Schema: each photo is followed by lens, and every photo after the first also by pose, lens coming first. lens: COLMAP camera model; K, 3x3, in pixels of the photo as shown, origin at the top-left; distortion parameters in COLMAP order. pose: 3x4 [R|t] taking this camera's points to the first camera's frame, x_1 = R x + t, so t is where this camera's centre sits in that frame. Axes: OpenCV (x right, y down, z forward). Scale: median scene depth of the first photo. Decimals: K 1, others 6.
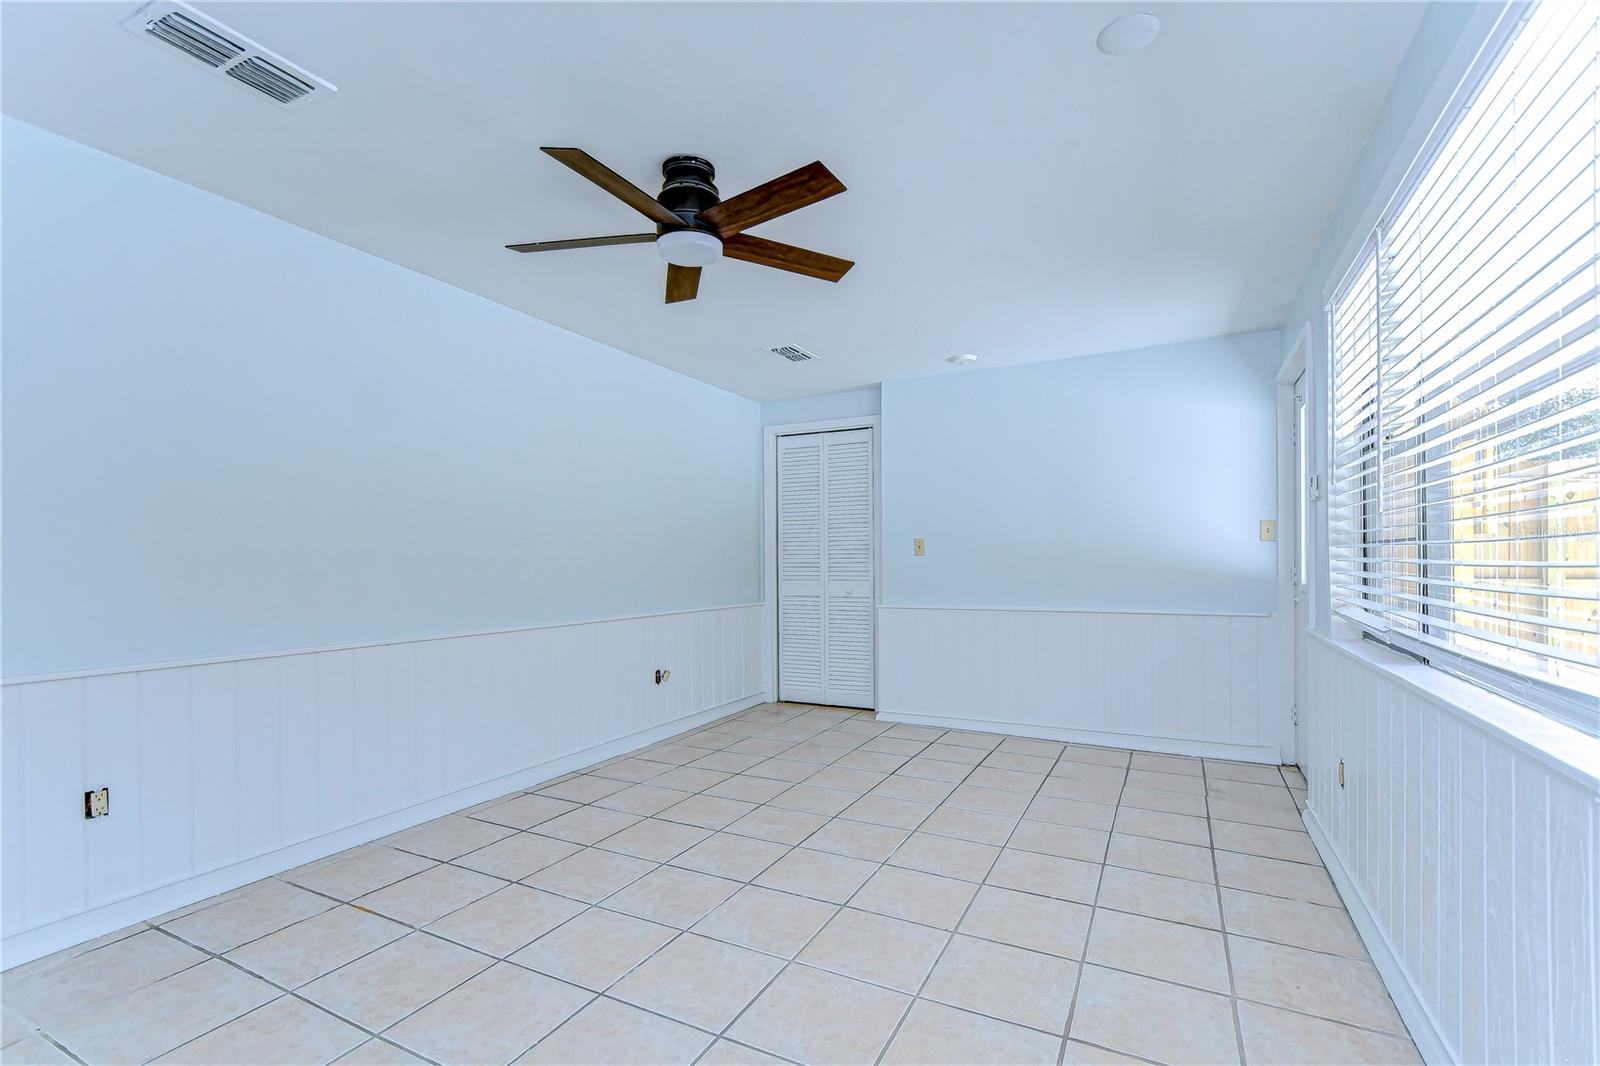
lens RADIAL K [[715.2, 0, 795.6], [0, 715.2, 568.3], [0, 0, 1]] dist [0.007404, 0.000075]
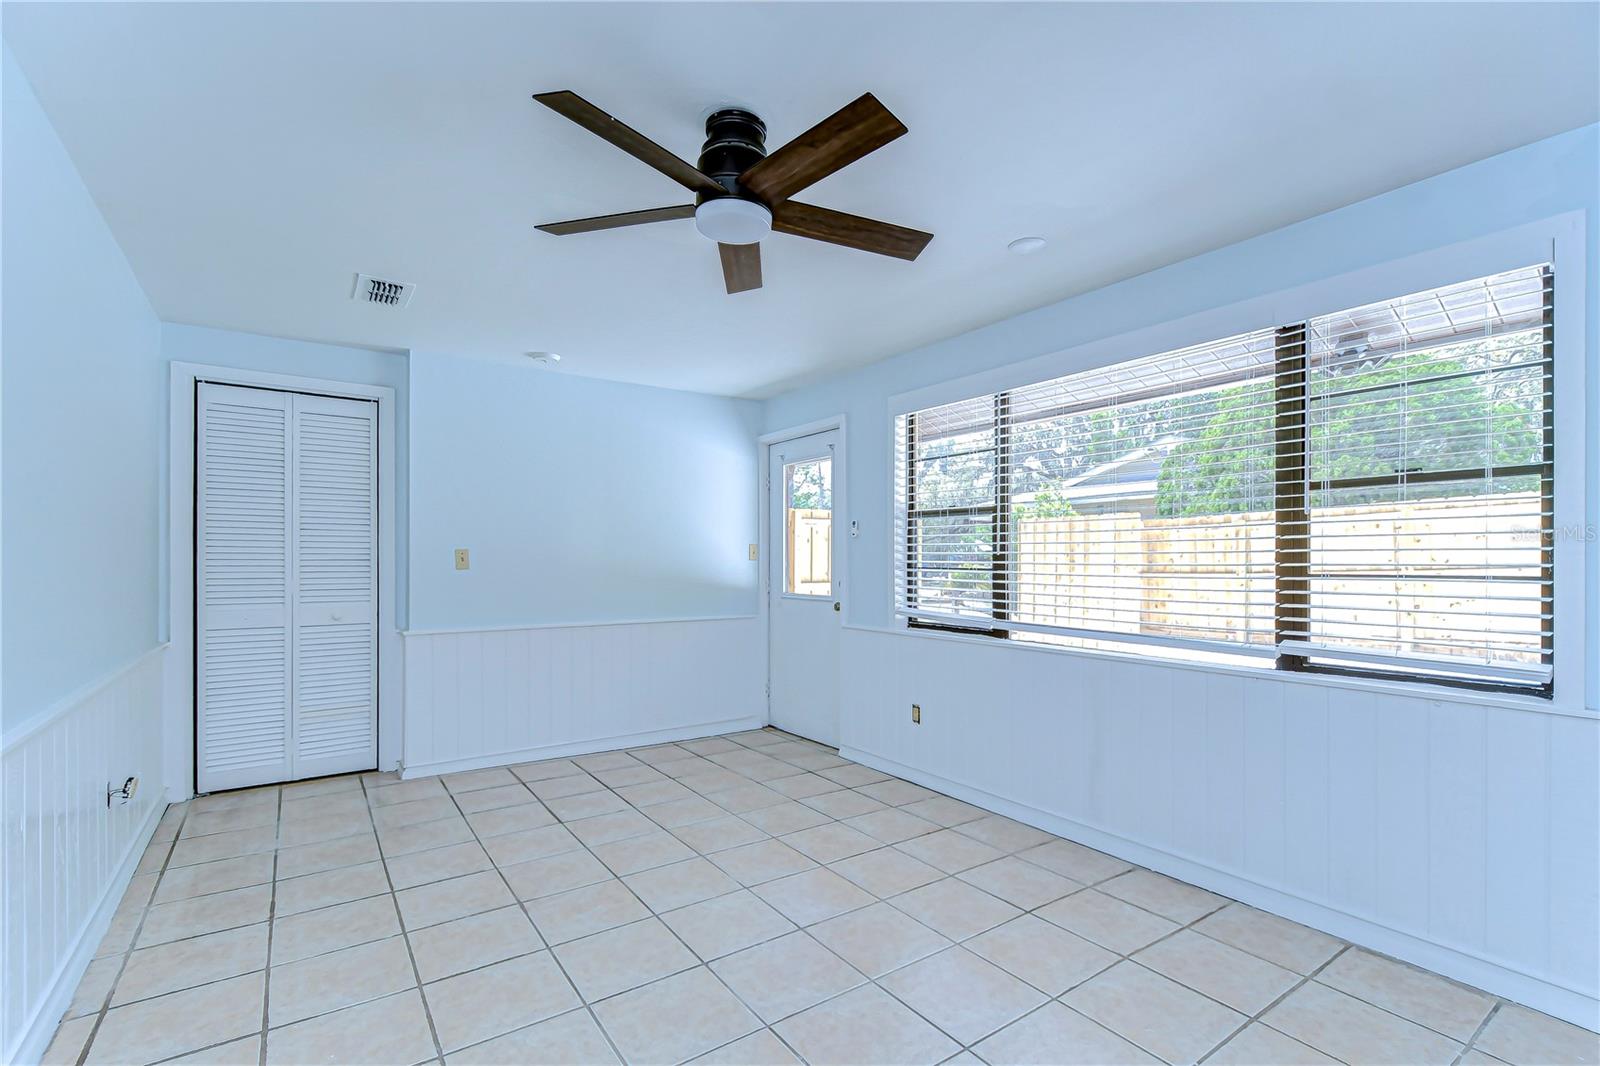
lens RADIAL K [[727.6, 0, 805.4], [0, 727.6, 560.2], [0, 0, 1]] dist [0.022721, -0.000126]
pose [[0.461086, 0.012983, 0.887260, -0.460365], [0.000437, 0.999890, -0.014858, -0.017400], [-0.887355, 0.007238, 0.461030, 0.279871]]
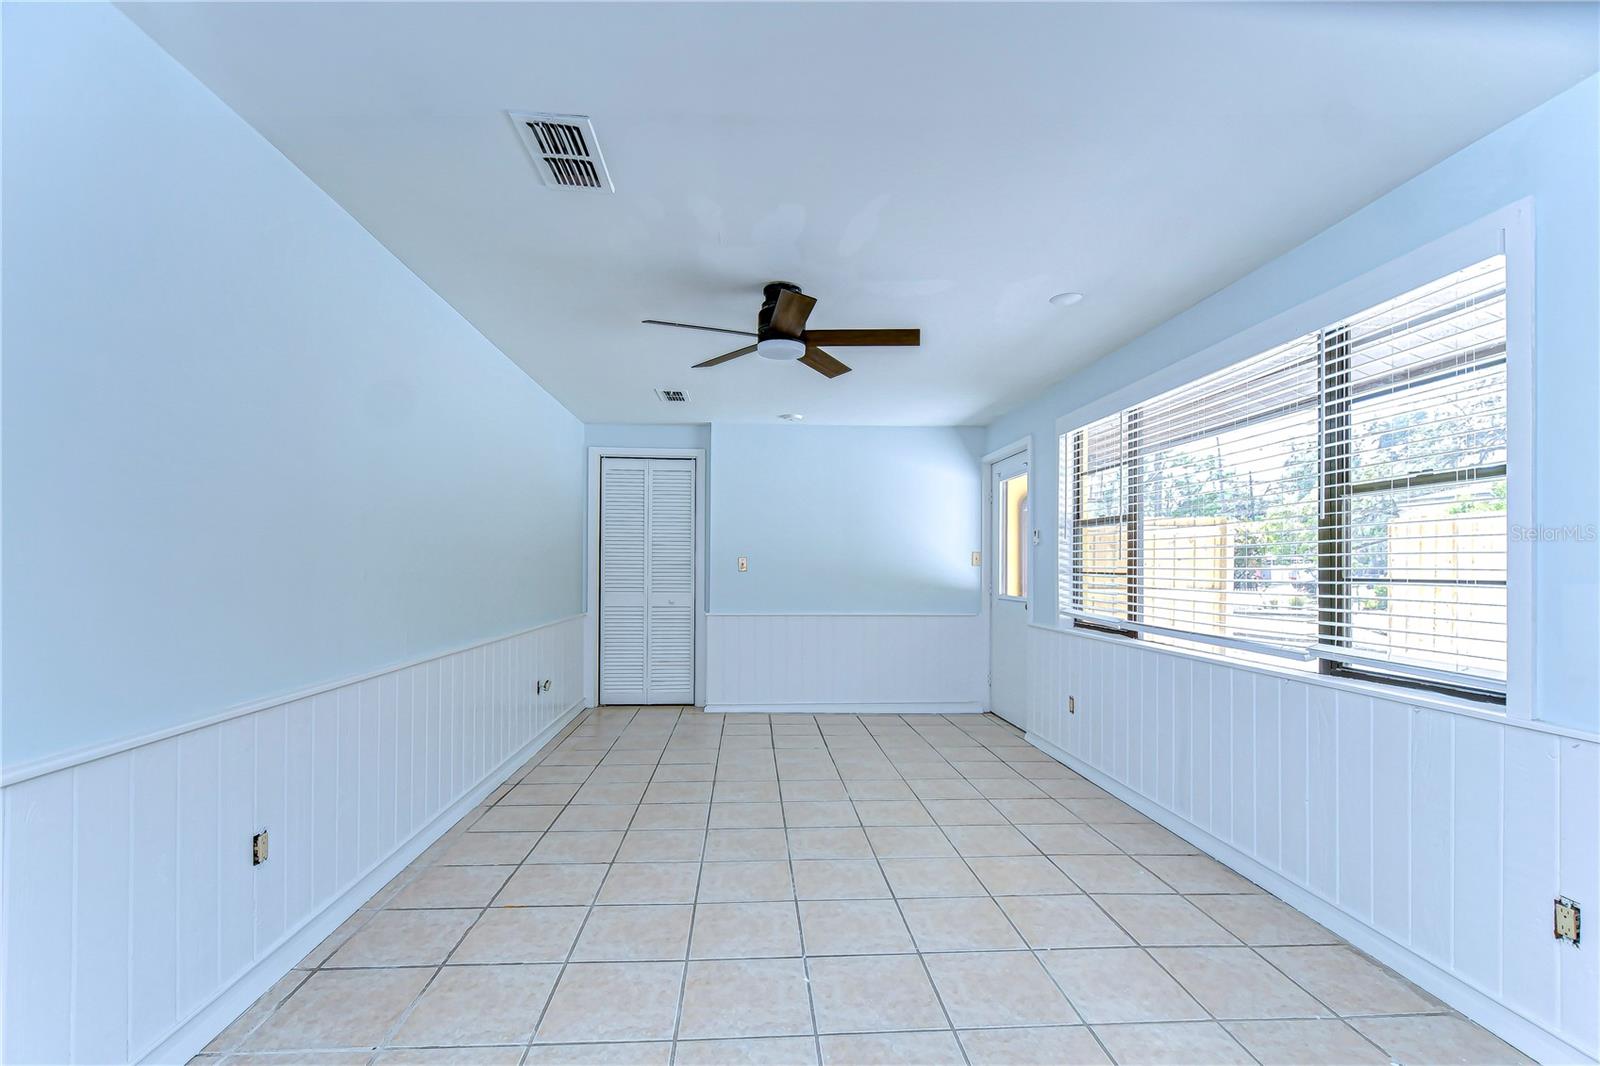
lens RADIAL K [[703.6, 0, 805.8], [0, 703.6, 569.9], [0, 0, 1]] dist [0.017567, 0.000140]
pose [[0.848724, 0.012138, 0.528697, -0.413291], [-0.009264, 0.999924, -0.008086, -0.013337], [-0.528755, 0.001965, 0.848772, -0.069058]]
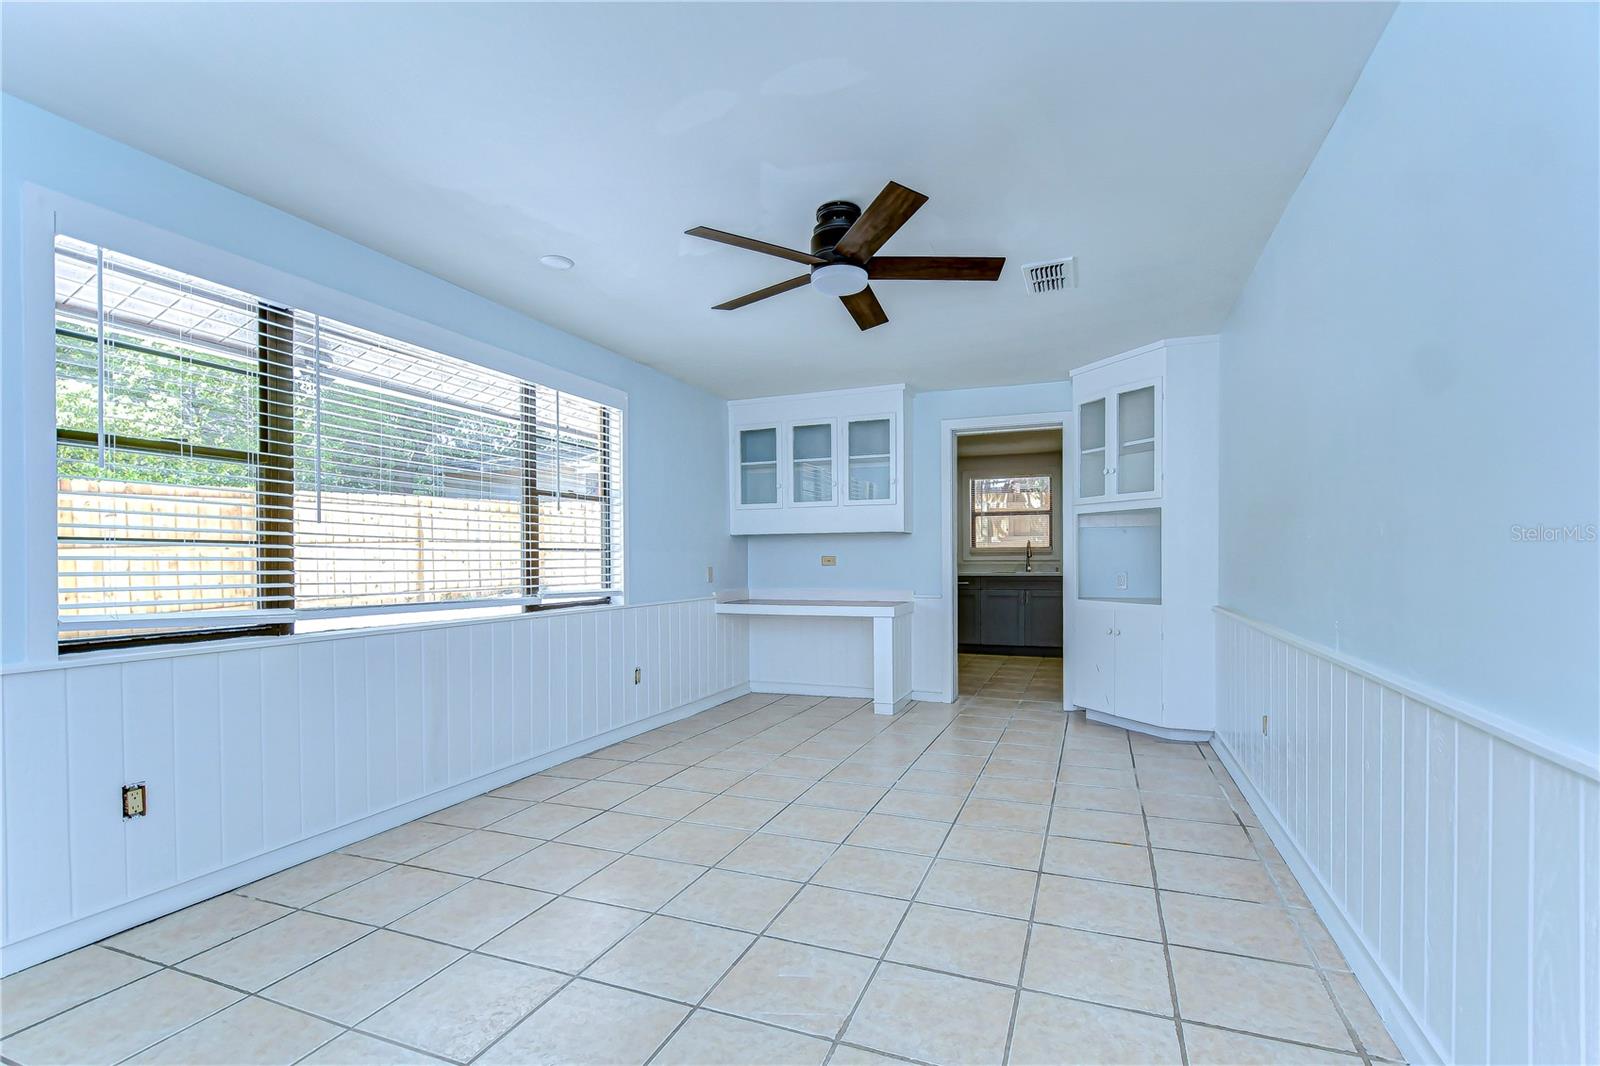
lens RADIAL K [[727.6, 0, 805.4], [0, 727.6, 560.2], [0, 0, 1]] dist [0.022721, -0.000126]
pose [[-0.995630, 0.018840, -0.091463, 0.013416], [0.017998, 0.999788, 0.010017, -0.002141], [0.091632, 0.008327, -0.995758, 1.160845]]
